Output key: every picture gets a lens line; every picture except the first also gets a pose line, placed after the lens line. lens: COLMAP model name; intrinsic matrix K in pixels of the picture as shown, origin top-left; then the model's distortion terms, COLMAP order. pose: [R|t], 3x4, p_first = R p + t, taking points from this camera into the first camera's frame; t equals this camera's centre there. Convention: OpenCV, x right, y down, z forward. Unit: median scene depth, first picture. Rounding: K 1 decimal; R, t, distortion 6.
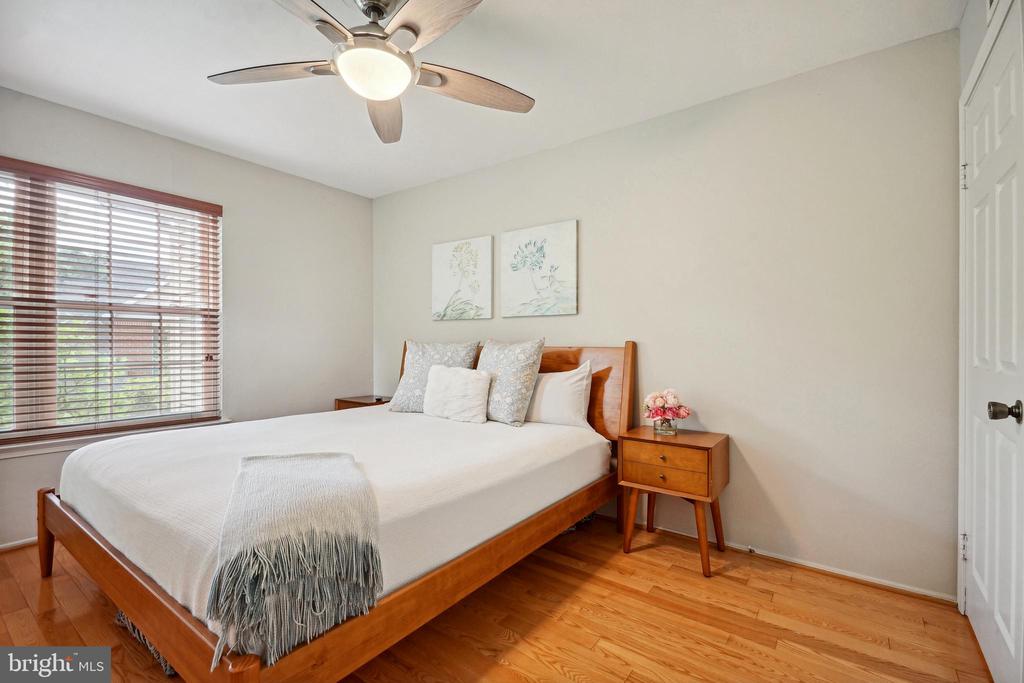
lens RADIAL K [[464.4, 0, 504.1], [0, 464.4, 344.3], [0, 0, 1]] dist [0.022194, -0.010698]
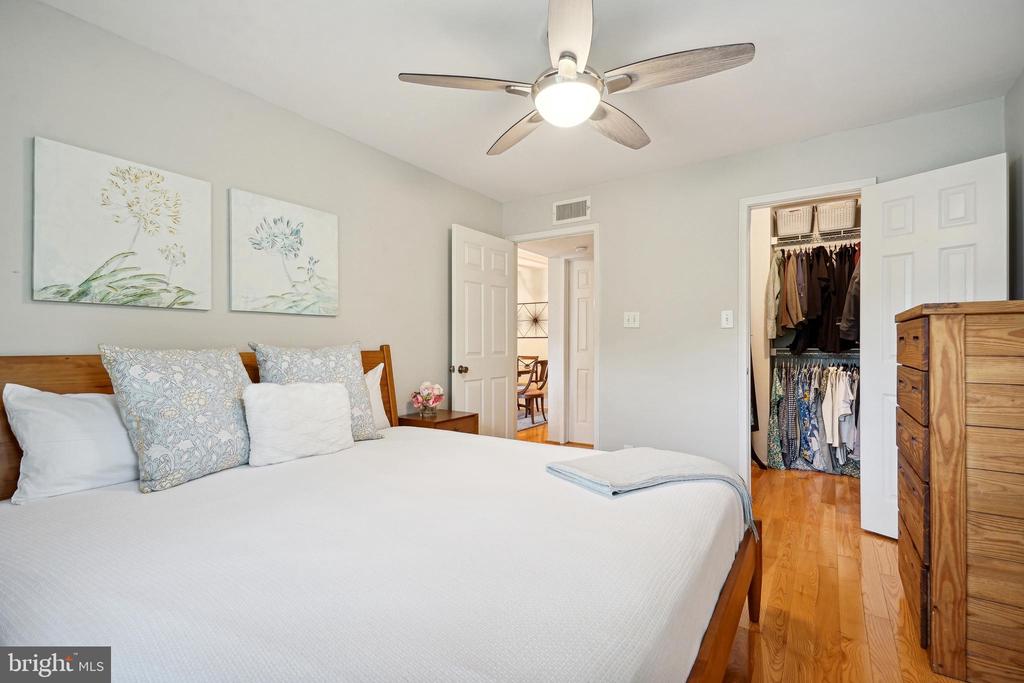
lens RADIAL K [[464.4, 0, 511.0], [0, 464.4, 341.9], [0, 0, 1]] dist [0.022194, -0.010698]
pose [[-0.048612, 0.000528, 0.998818, -0.755496], [0.000248, 1.000000, -0.000516, -0.012216], [-0.998818, 0.000223, -0.048612, 0.658477]]
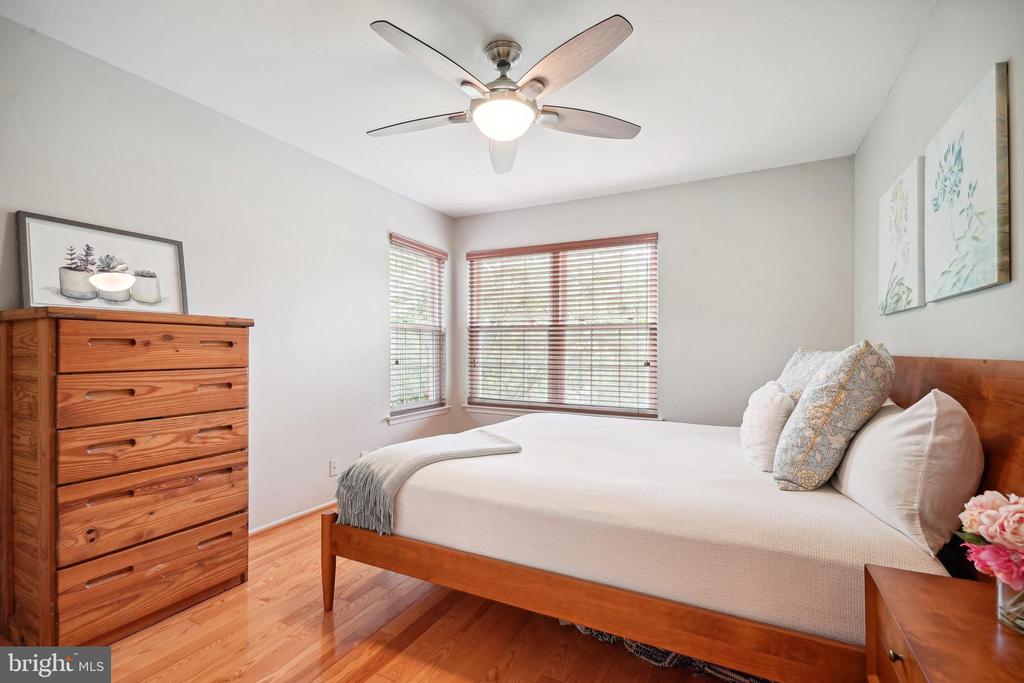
lens RADIAL K [[464.4, 0, 501.3], [0, 464.4, 348.1], [0, 0, 1]] dist [0.022194, -0.010698]
pose [[0.154822, -0.008815, -0.987903, 0.482544], [0.004053, 0.999957, -0.008288, -0.002898], [0.987934, -0.002720, 0.154851, 0.452337]]
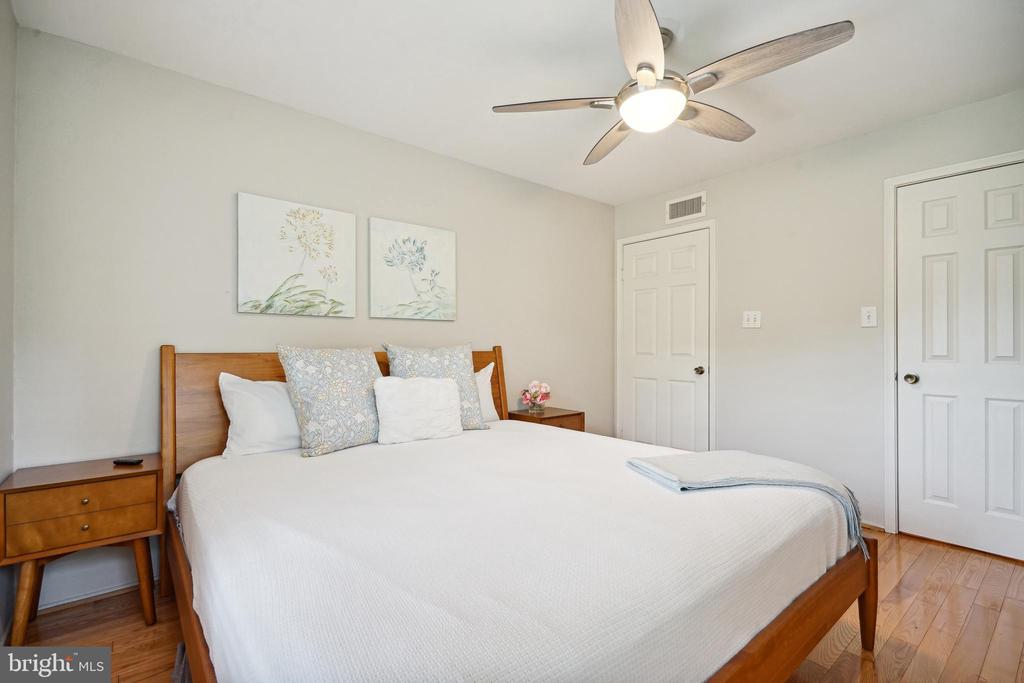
lens RADIAL K [[464.4, 0, 511.6], [0, 464.4, 343.2], [0, 0, 1]] dist [0.022194, -0.010698]
pose [[0.236966, 0.003472, 0.971512, -0.803188], [0.000818, 0.999993, -0.003773, -0.008740], [-0.971518, 0.001689, 0.236961, 0.587654]]
